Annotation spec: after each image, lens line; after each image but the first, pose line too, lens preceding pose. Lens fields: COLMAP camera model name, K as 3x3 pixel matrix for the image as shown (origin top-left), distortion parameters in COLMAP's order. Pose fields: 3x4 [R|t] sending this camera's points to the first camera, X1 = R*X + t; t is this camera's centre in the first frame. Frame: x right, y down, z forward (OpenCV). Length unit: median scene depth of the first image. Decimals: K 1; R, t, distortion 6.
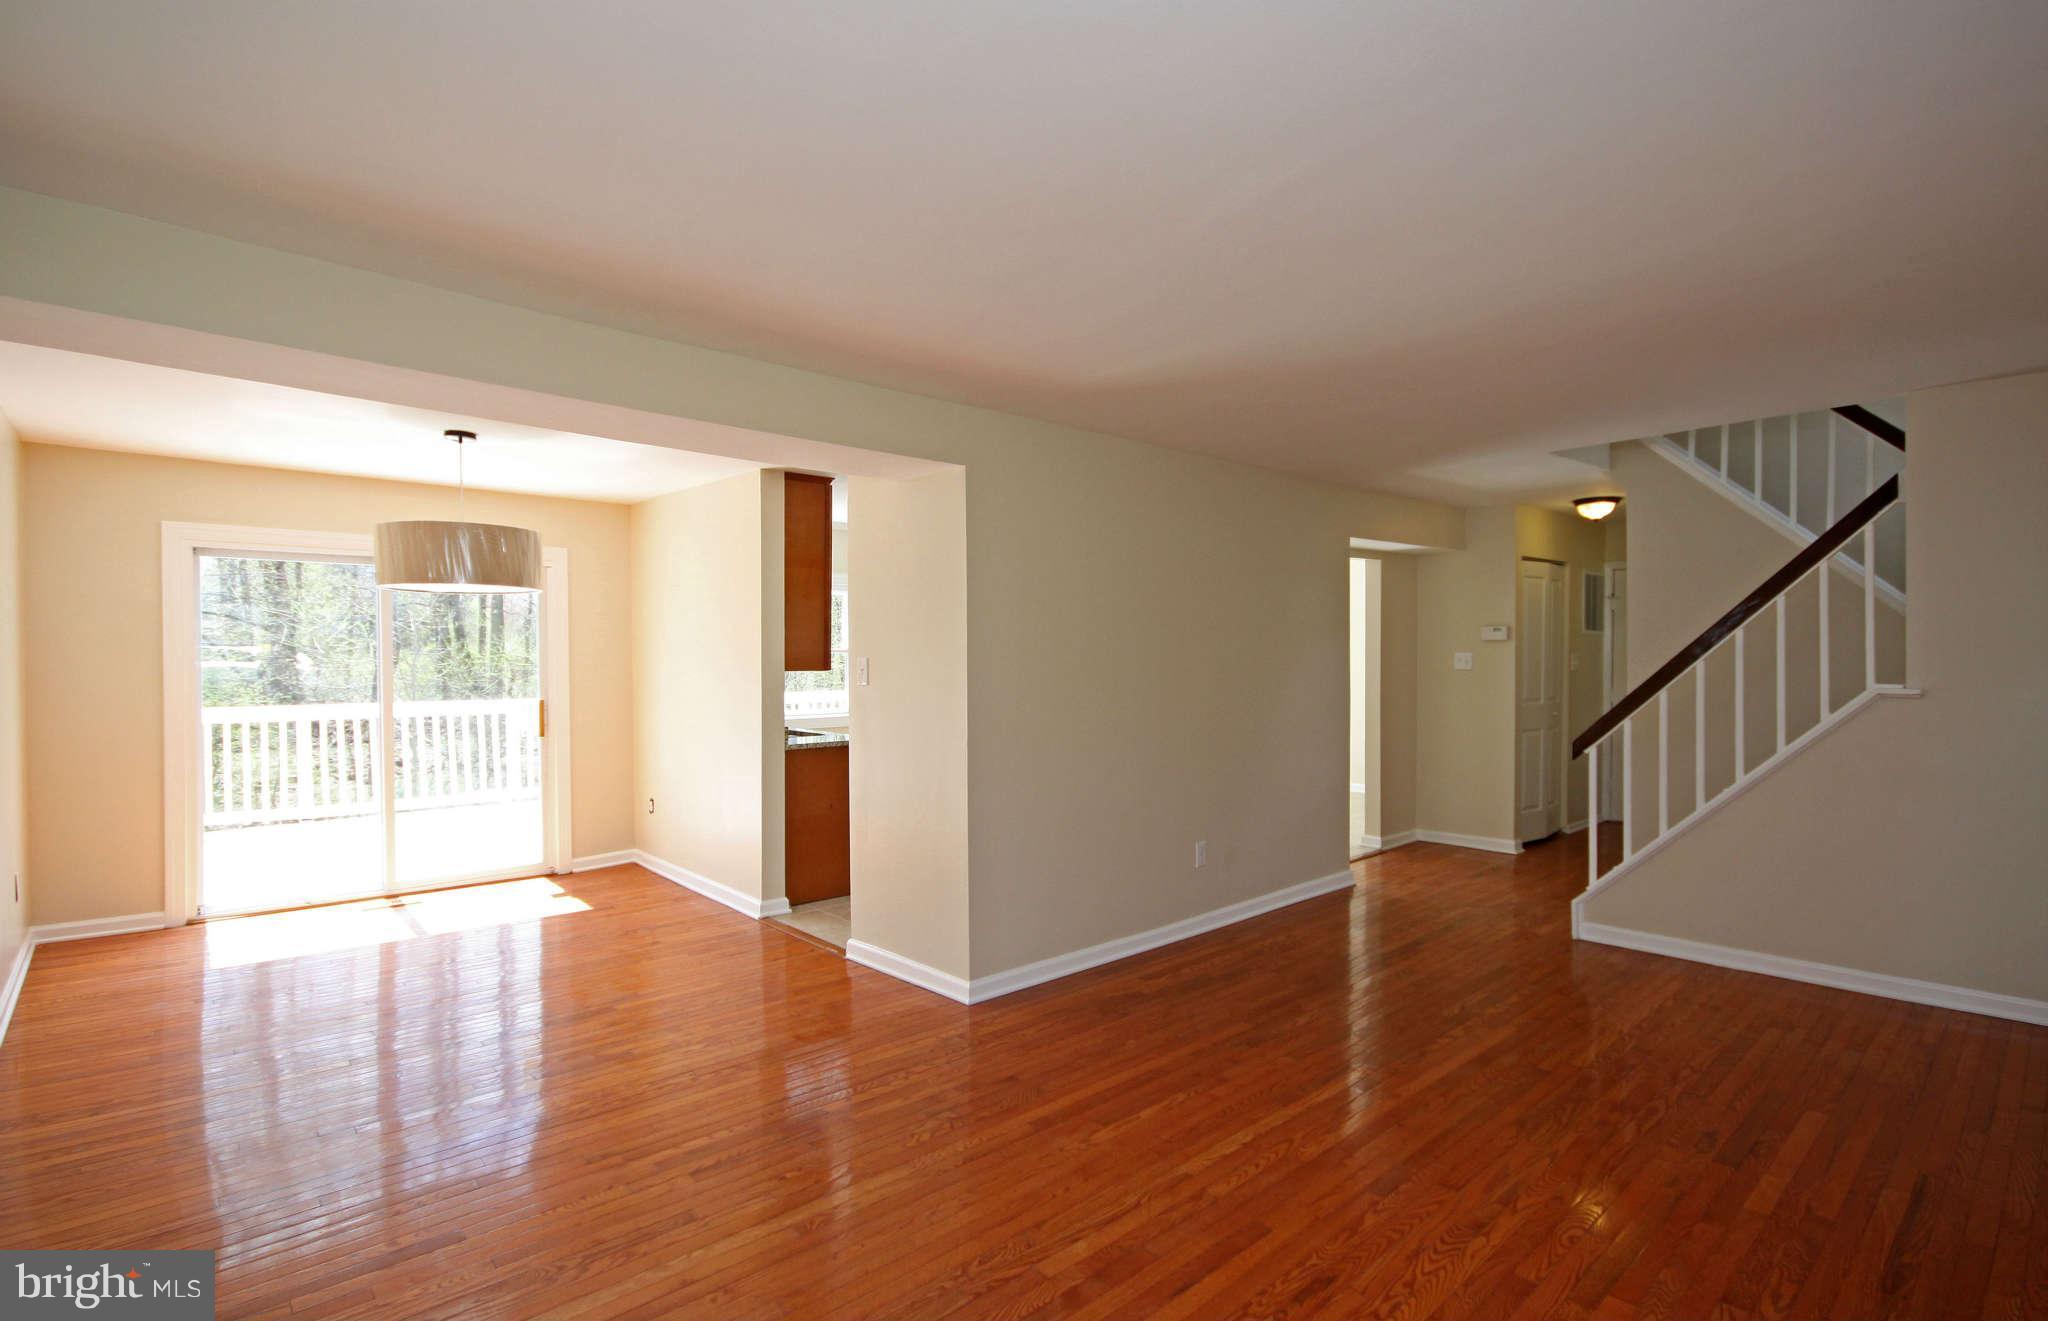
lens RADIAL K [[966.5, 0, 1024.0], [0, 966.5, 660.5], [0, 0, 1]] dist [-0.000799, 0.000126]
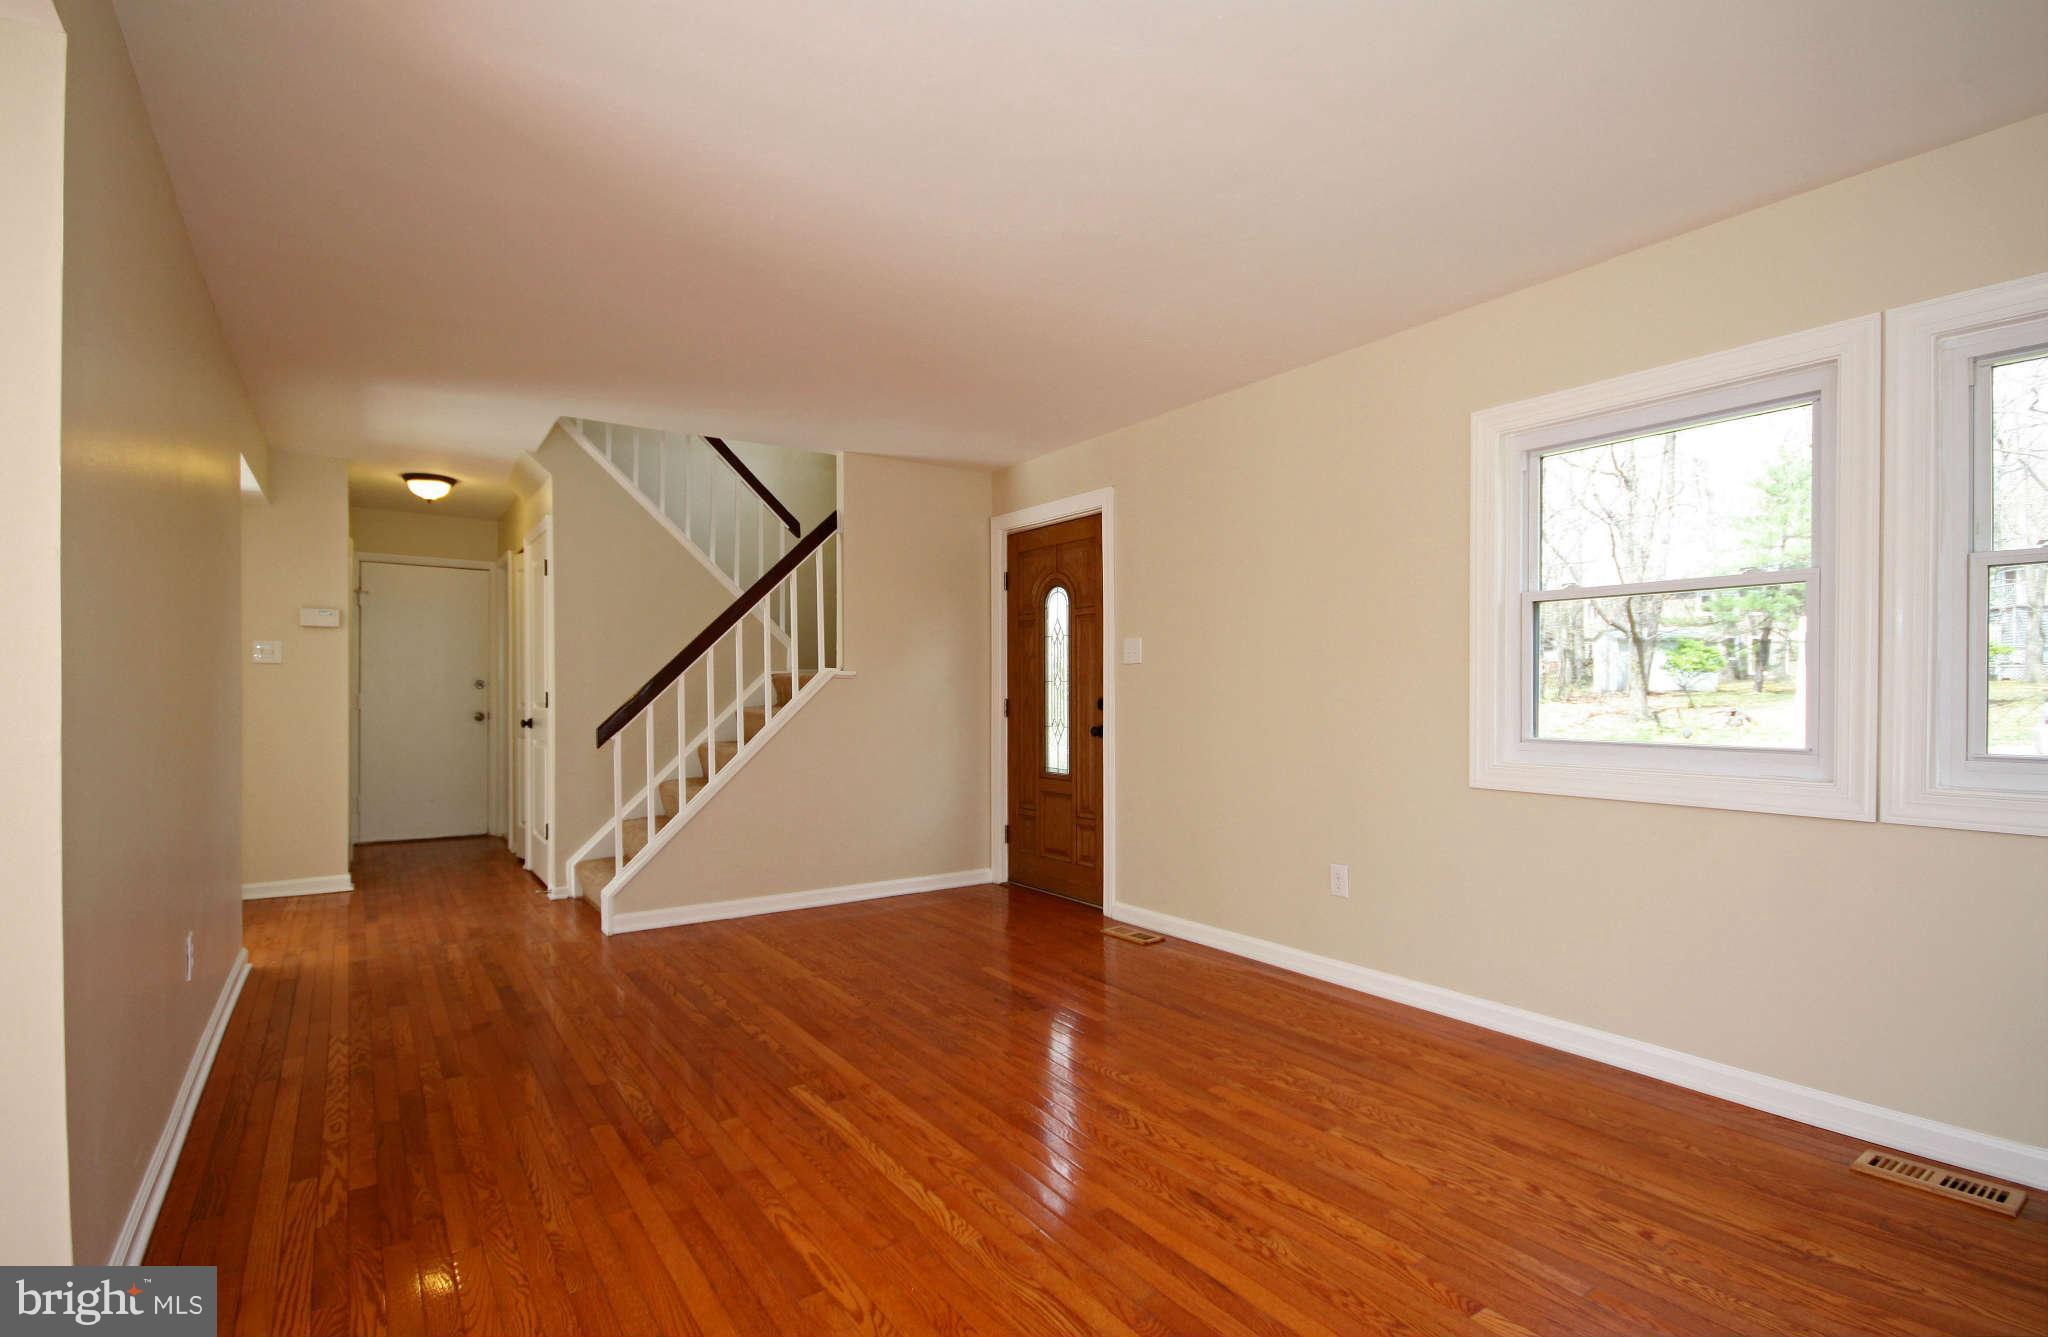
lens RADIAL K [[961.8, 0, 1023.8], [0, 961.8, 707.1], [0, 0, 1]] dist [-0.001145, 0.000154]
pose [[0.129350, -0.009525, 0.991553, -0.290667], [-0.000798, 0.999953, 0.009710, 0.048668], [-0.991599, -0.002047, 0.129336, 0.432102]]
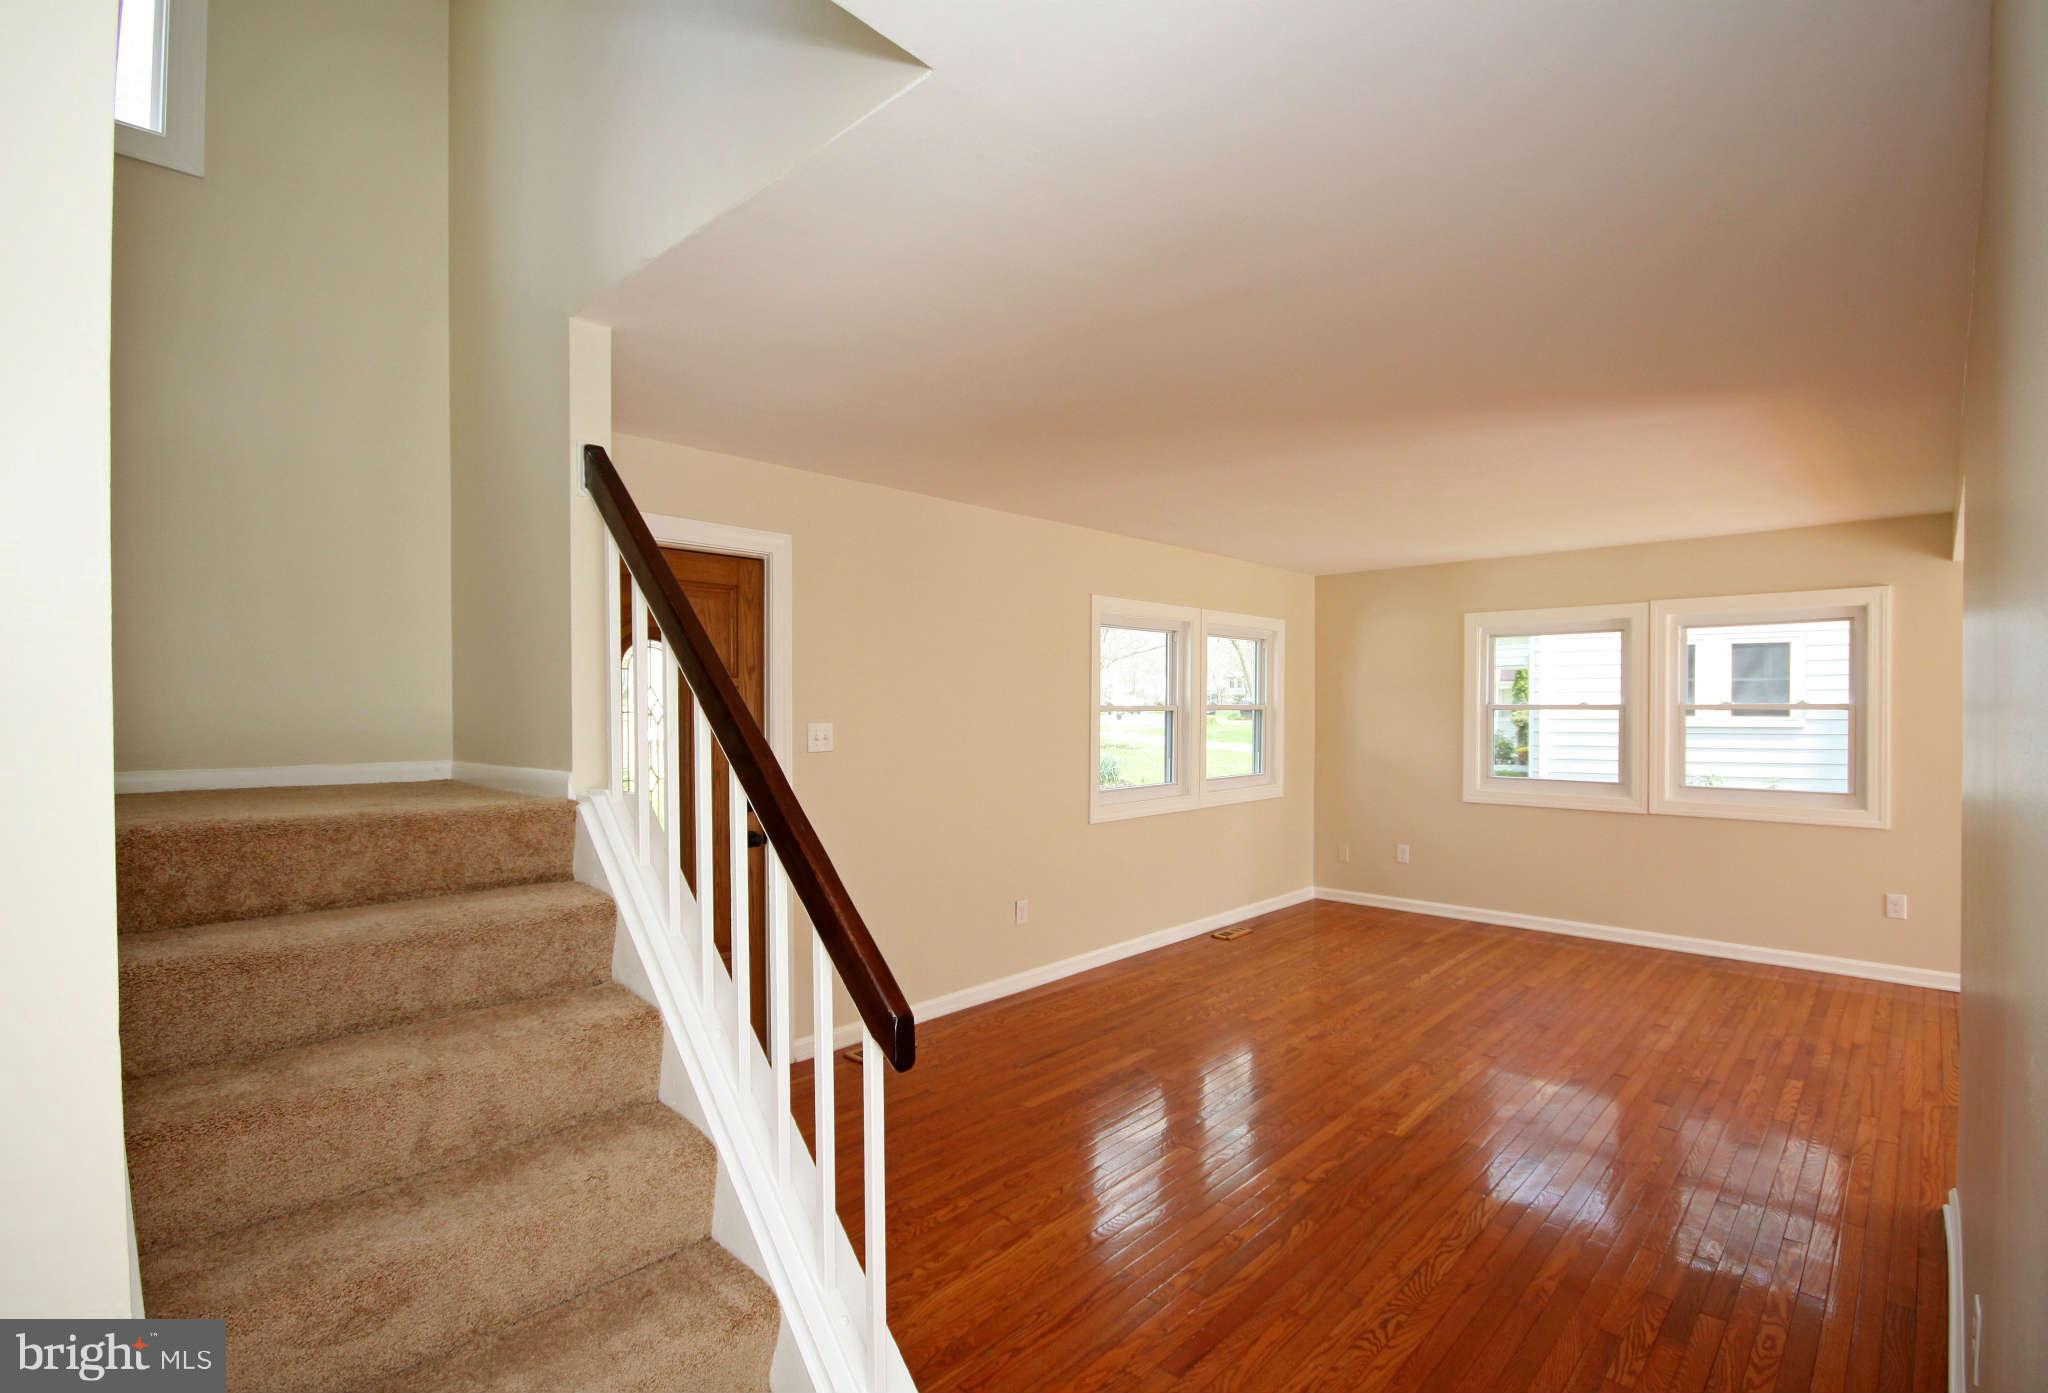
lens RADIAL K [[987.3, 0, 1024.0], [0, 987.3, 696.5], [0, 0, 1]] dist [-0.001606, -0.000393]
pose [[-0.995979, 0.004037, -0.089491, 0.531895], [0.004532, 0.999975, -0.005337, -0.023884], [0.089468, -0.005721, -0.995973, 1.267597]]
